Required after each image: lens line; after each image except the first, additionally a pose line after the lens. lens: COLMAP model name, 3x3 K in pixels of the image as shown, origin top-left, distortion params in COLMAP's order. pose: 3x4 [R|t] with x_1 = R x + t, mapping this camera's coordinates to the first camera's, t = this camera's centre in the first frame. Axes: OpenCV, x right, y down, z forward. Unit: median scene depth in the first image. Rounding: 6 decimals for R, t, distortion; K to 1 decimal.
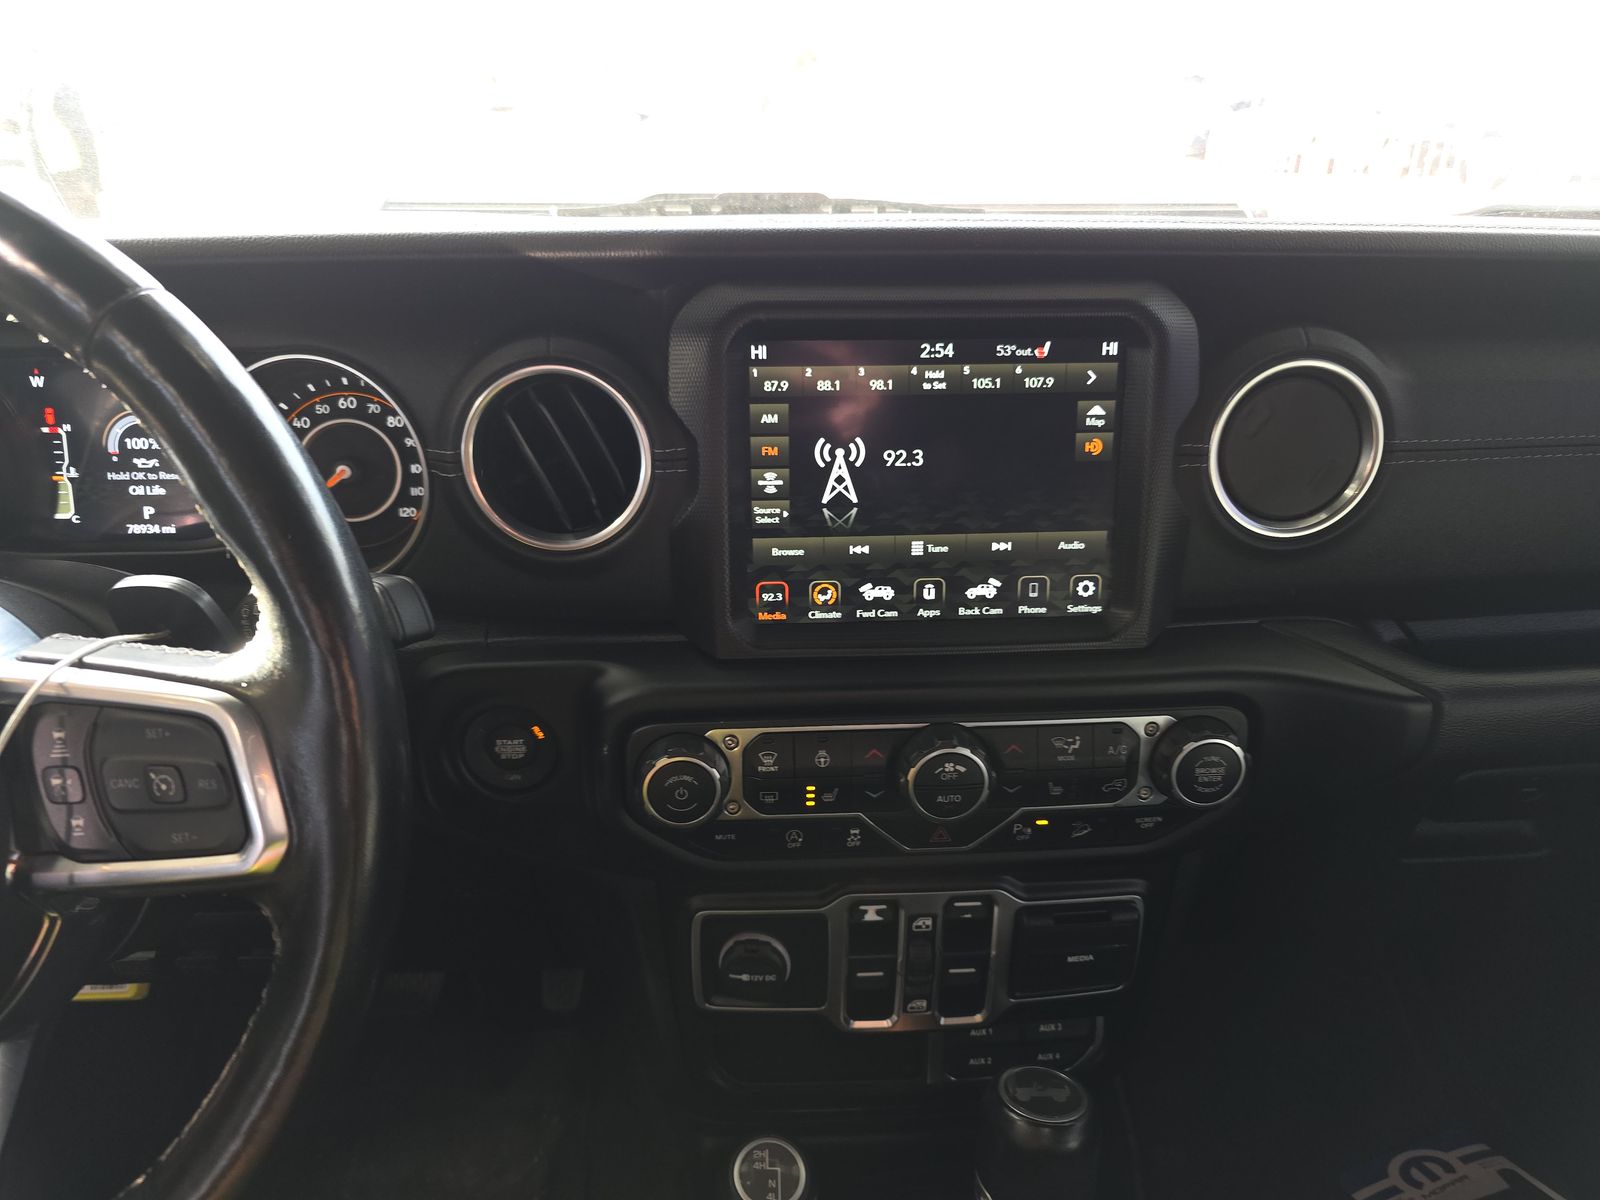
lens RADIAL K [[1005.3, 0, 780.7], [0, 1005.3, 605.1], [0, 0, 1]] dist [0.063787, -0.088557]
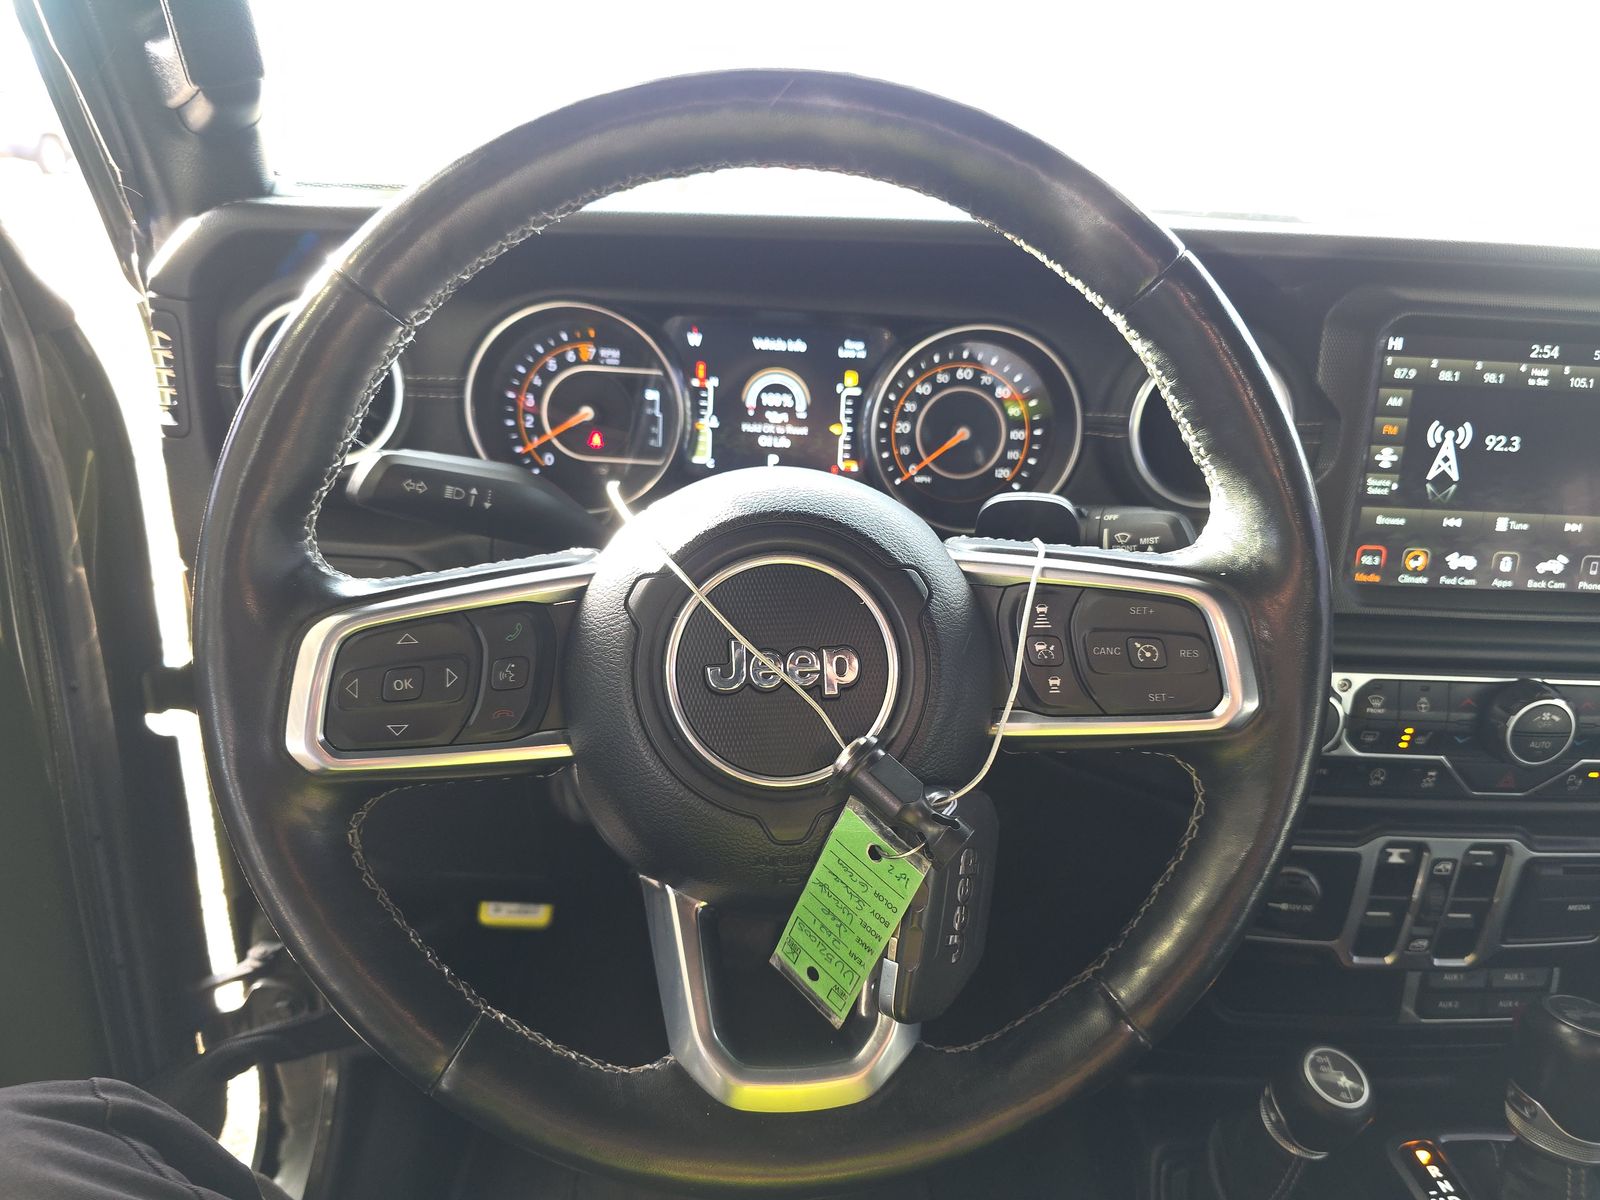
lens RADIAL K [[1000.8, 0, 800.0], [0, 1000.8, 600.0], [0, 0, 1]] dist [-0.017378, -0.001479]
pose [[0.998203, 0.056630, -0.019588, -0.632576], [-0.057285, 0.997756, -0.034653, 0.113477], [0.017582, 0.035712, 0.999207, -0.123941]]
